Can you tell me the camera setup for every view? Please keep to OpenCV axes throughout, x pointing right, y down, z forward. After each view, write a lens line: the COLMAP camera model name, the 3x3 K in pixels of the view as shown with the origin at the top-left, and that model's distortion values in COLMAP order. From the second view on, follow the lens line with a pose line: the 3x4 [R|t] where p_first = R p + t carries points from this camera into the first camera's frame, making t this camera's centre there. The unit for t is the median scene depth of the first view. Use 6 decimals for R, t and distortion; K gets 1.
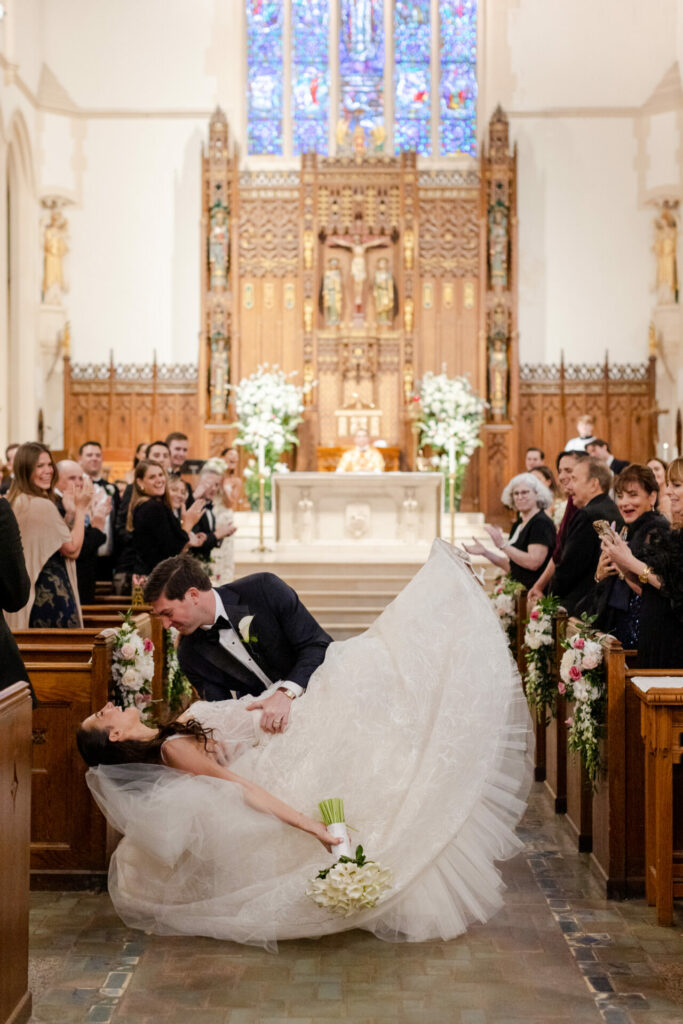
lens RADIAL K [[1527.9, 0, 331.6], [0, 1527.9, 513.2], [0, 0, 1]] dist [0.024517, 0.000000]
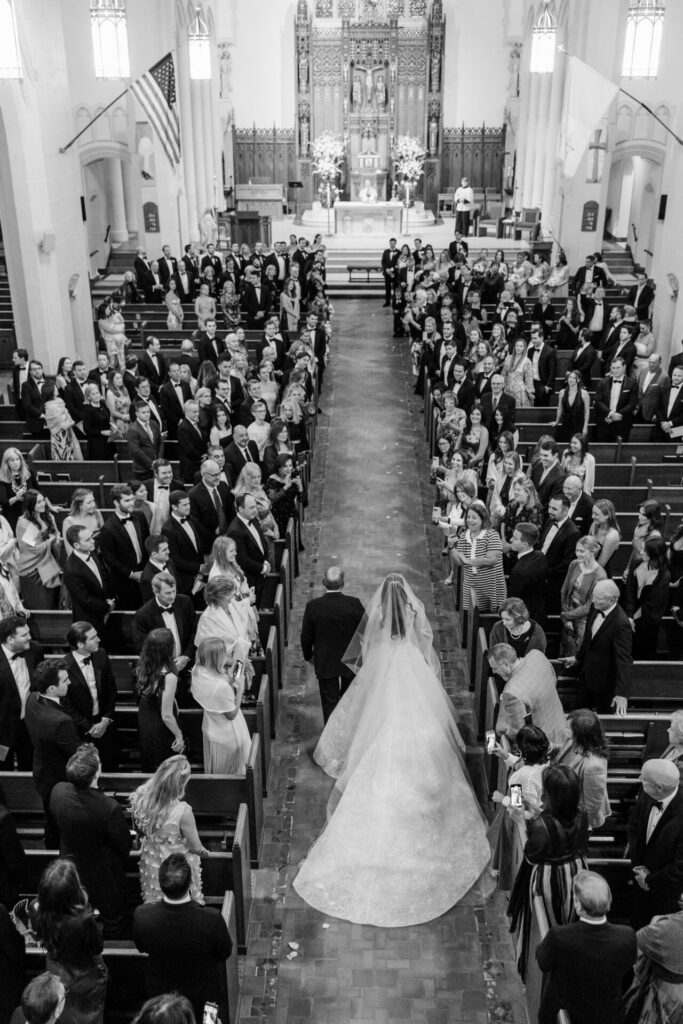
lens RADIAL K [[985.4, 0, 335.8], [0, 985.4, 515.2], [0, 0, 1]] dist [0.094094, 0.000000]
pose [[0.999927, -0.004427, -0.011221, -0.015900], [0.008595, 0.914172, 0.405236, -0.173947], [0.008464, -0.405303, 0.914143, -0.523298]]
